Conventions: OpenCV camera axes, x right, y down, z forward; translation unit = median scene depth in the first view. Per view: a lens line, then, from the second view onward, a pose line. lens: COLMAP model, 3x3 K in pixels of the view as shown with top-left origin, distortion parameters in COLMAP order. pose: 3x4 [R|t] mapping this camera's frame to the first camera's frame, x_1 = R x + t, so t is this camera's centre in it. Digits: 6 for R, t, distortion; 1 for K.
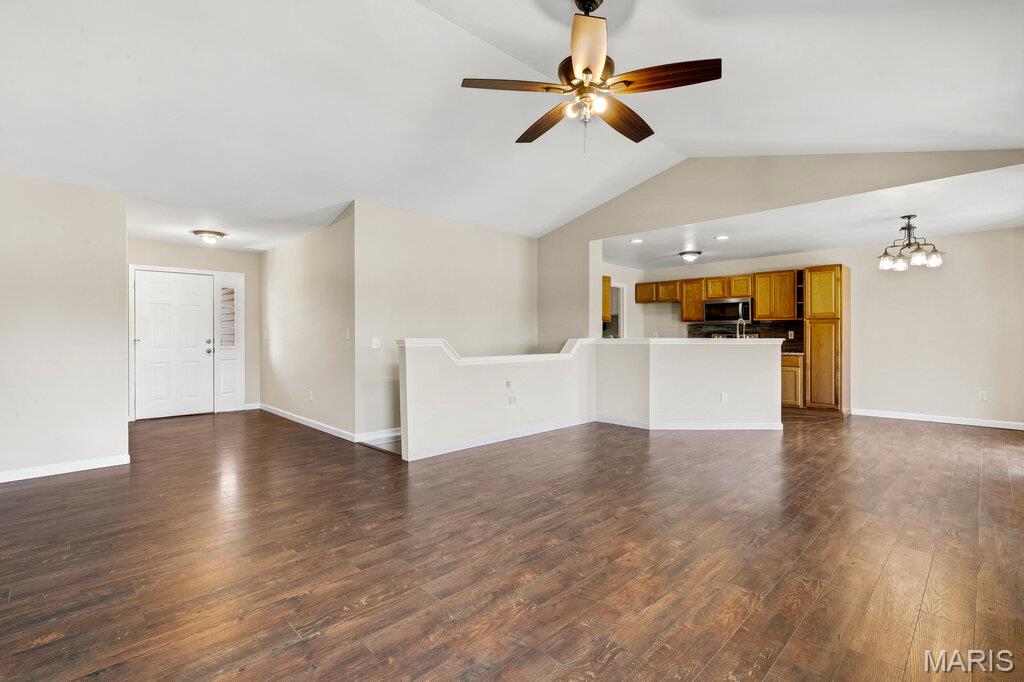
lens RADIAL K [[467.4, 0, 515.6], [0, 467.4, 338.6], [0, 0, 1]] dist [-0.001264, 0.000356]
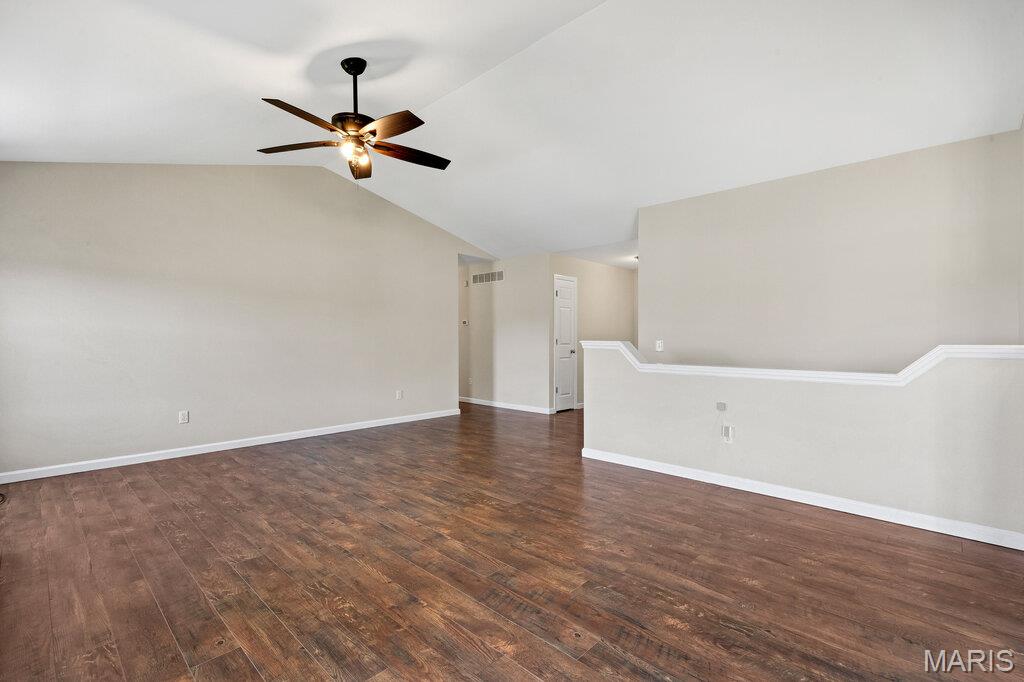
lens RADIAL K [[467.4, 0, 510.1], [0, 467.4, 342.5], [0, 0, 1]] dist [-0.001264, 0.000356]
pose [[0.022189, 0.010904, -0.999694, 1.214989], [-0.005402, 0.999927, 0.010787, -0.010281], [0.999739, 0.005161, 0.022247, 1.189057]]
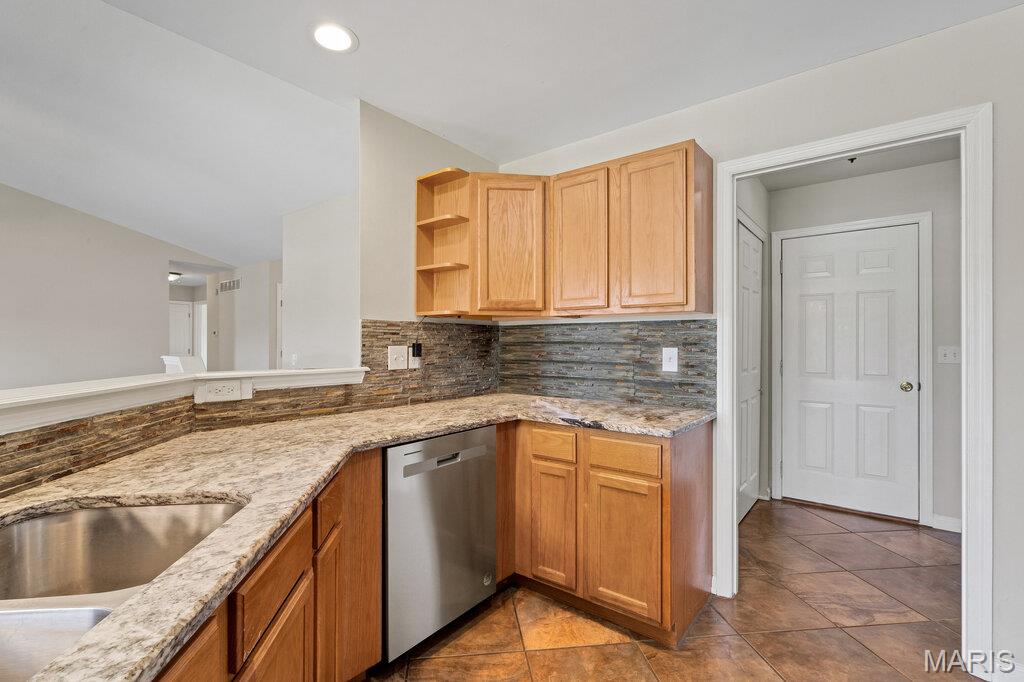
lens RADIAL K [[467.4, 0, 516.4], [0, 467.4, 341.7], [0, 0, 1]] dist [-0.001264, 0.000356]
pose [[0.125417, -0.005262, -0.992090, 1.237948], [-0.004940, 0.999970, -0.005928, -0.043349], [0.992092, 0.005644, 0.125387, 2.387344]]
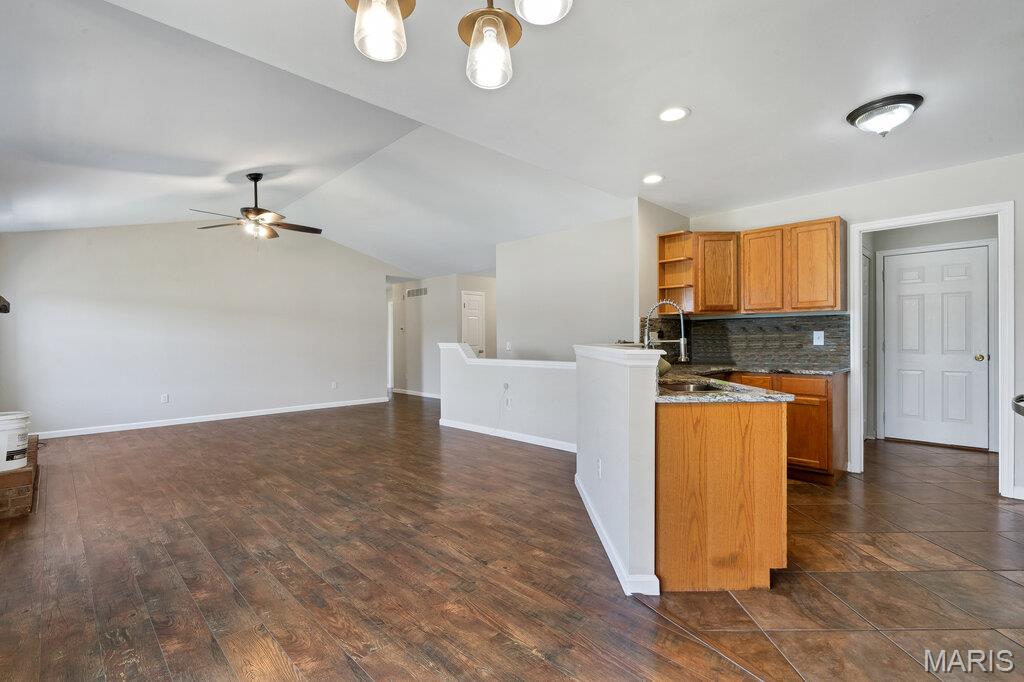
lens RADIAL K [[467.4, 0, 511.4], [0, 467.4, 340.7], [0, 0, 1]] dist [-0.001264, 0.000356]
pose [[-0.002177, 0.002908, -0.999993, 1.885038], [0.003880, 0.999988, 0.002900, -0.017445], [0.999990, -0.003873, -0.002188, 1.818946]]
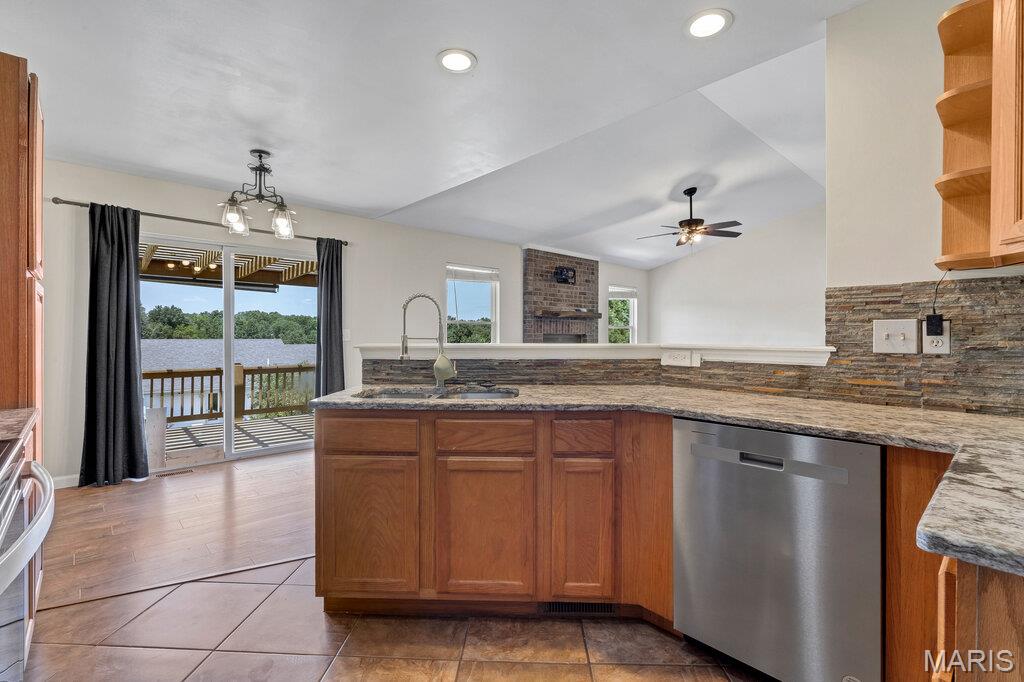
lens RADIAL K [[467.4, 0, 510.0], [0, 467.4, 339.9], [0, 0, 1]] dist [-0.001264, 0.000356]
pose [[-0.999019, -0.003001, 0.044192, 0.823113], [-0.002455, 0.999920, 0.012420, -0.019686], [-0.044225, 0.012299, -0.998946, 2.899895]]
